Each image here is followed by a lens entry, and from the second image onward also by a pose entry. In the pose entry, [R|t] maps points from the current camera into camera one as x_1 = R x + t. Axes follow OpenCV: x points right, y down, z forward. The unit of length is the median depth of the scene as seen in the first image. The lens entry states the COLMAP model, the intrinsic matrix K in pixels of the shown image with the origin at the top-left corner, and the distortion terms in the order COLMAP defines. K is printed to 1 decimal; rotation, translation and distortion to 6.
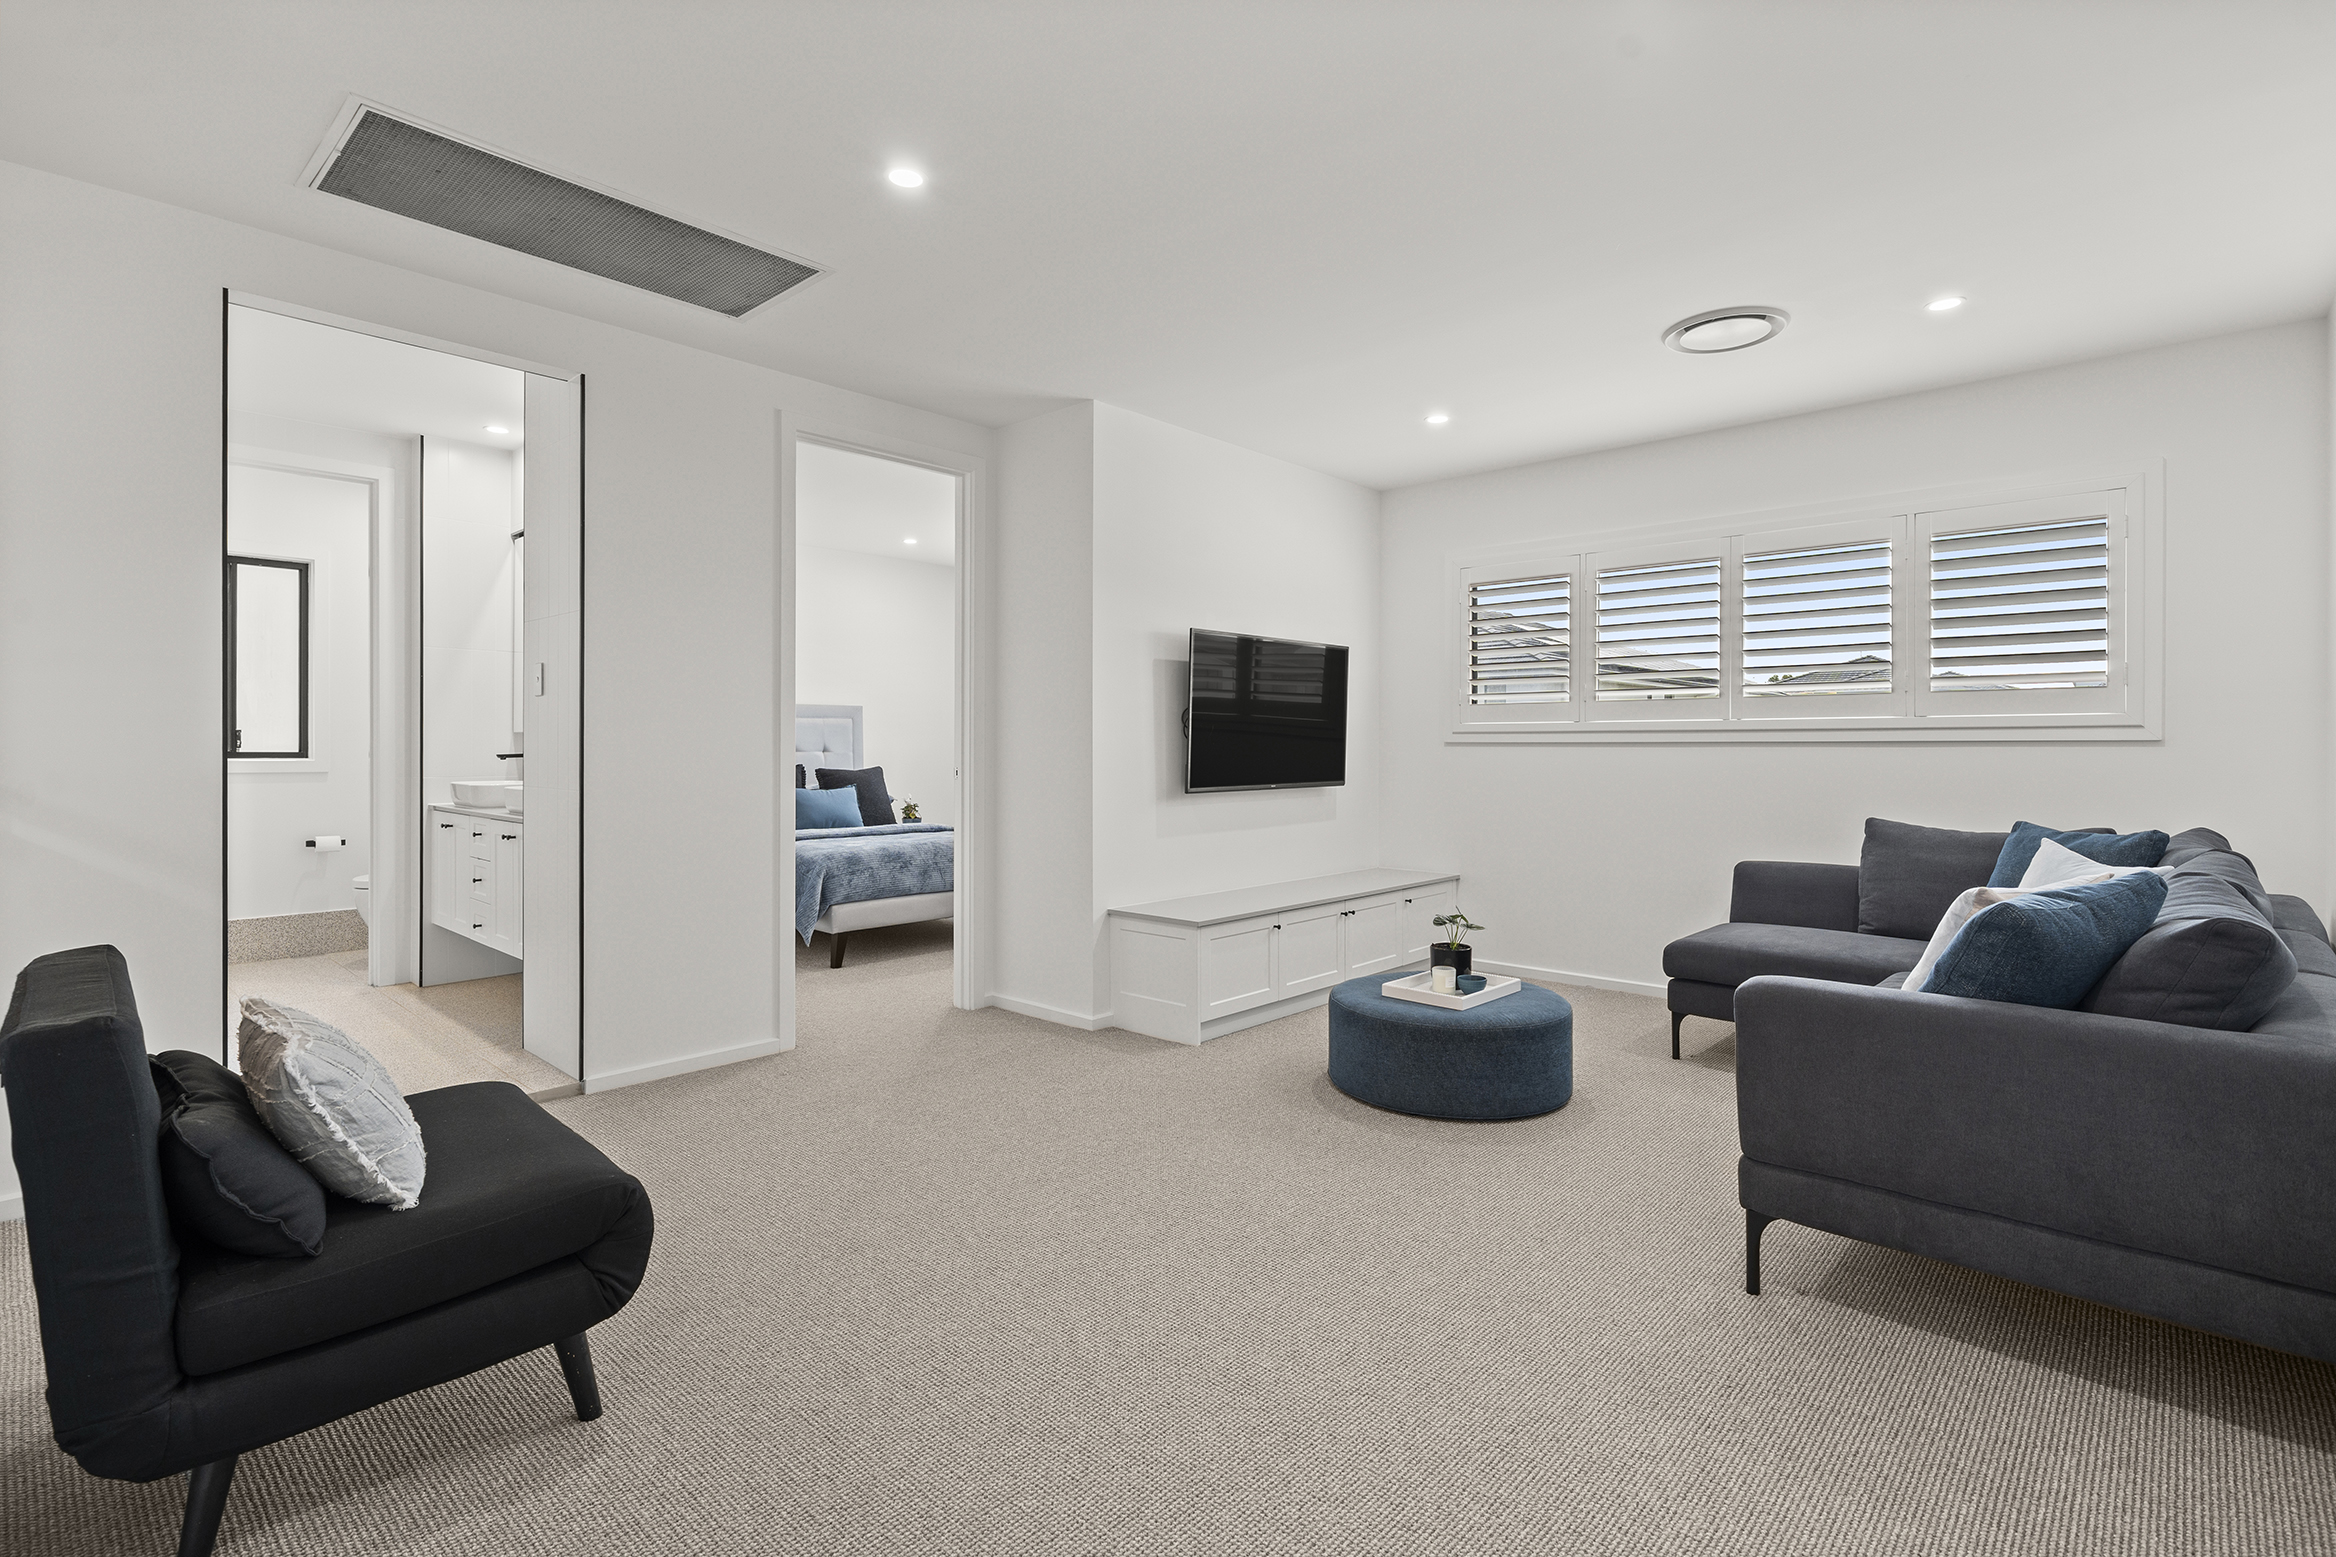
lens RADIAL K [[1100.7, 0, 1168.0], [0, 1100.7, 778.5], [0, 0, 1]] dist [-0.000884, -0.000116]
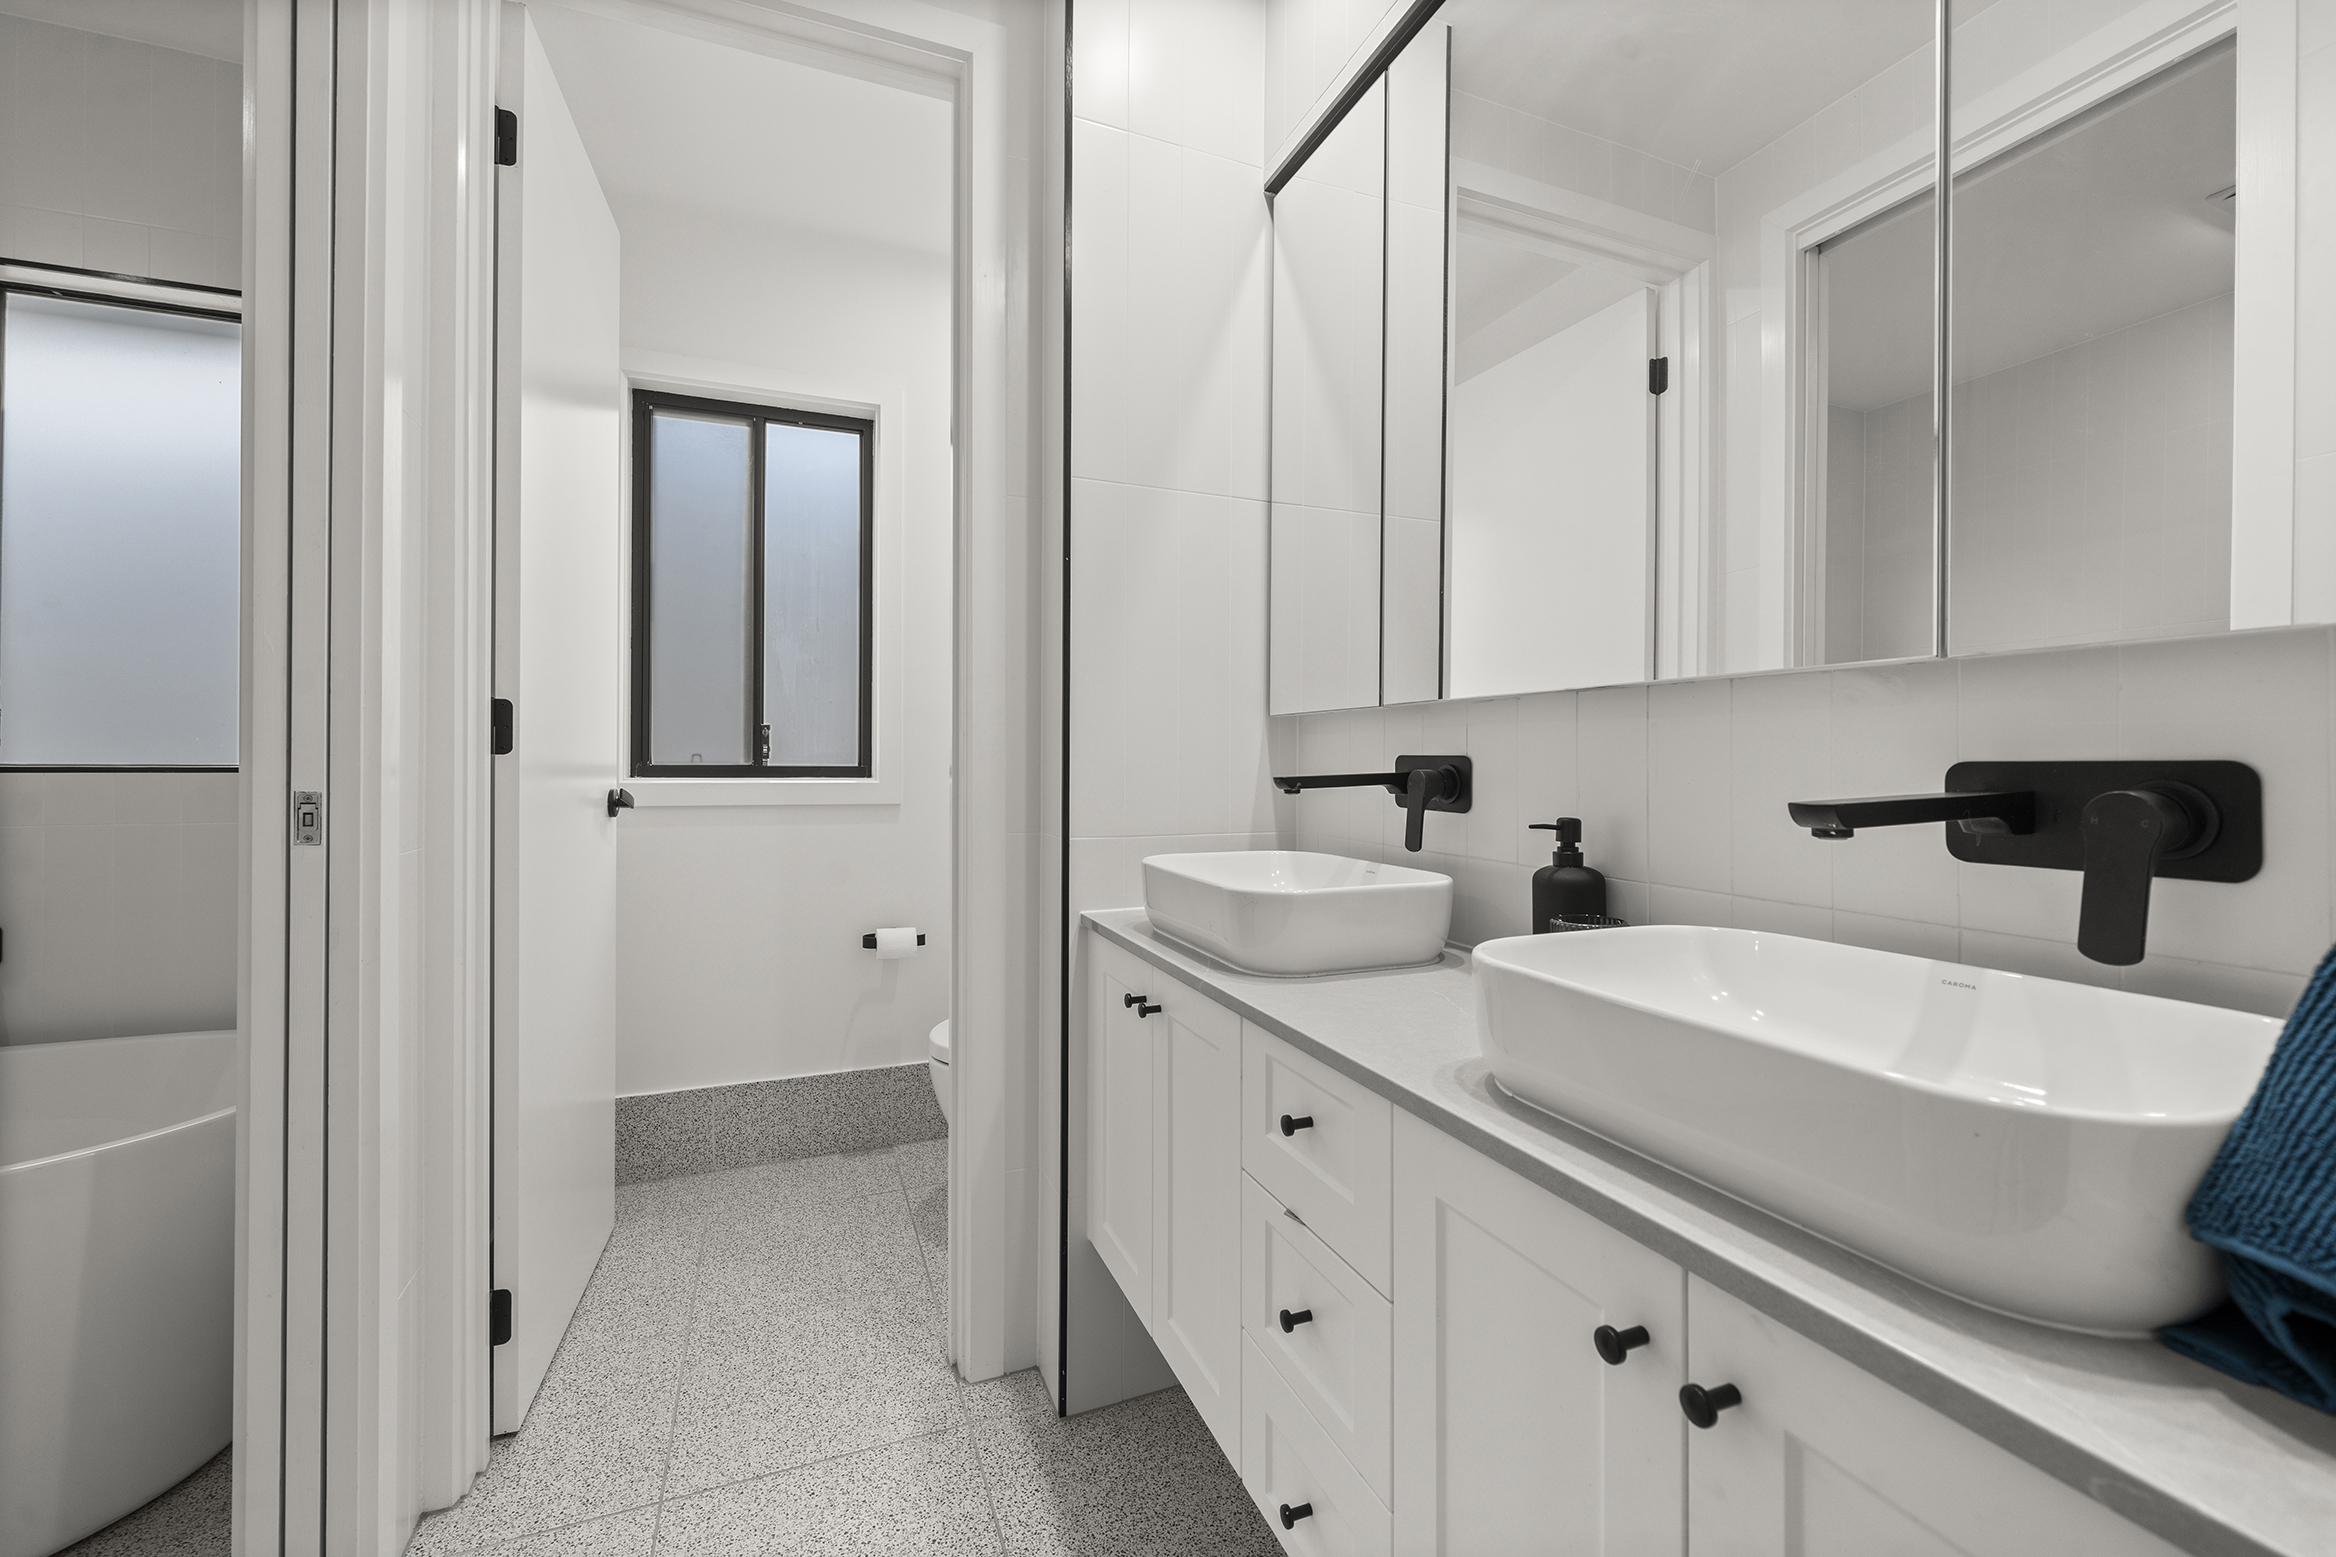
lens RADIAL K [[967.3, 0, 1168.0], [0, 967.3, 778.5], [0, 0, 1]] dist [0.000477, 0.000008]
pose [[0.903440, 0.002003, -0.428709, -0.435340], [-0.003433, 0.999991, -0.002562, -0.016887], [0.428700, 0.003786, 0.903439, 0.618192]]
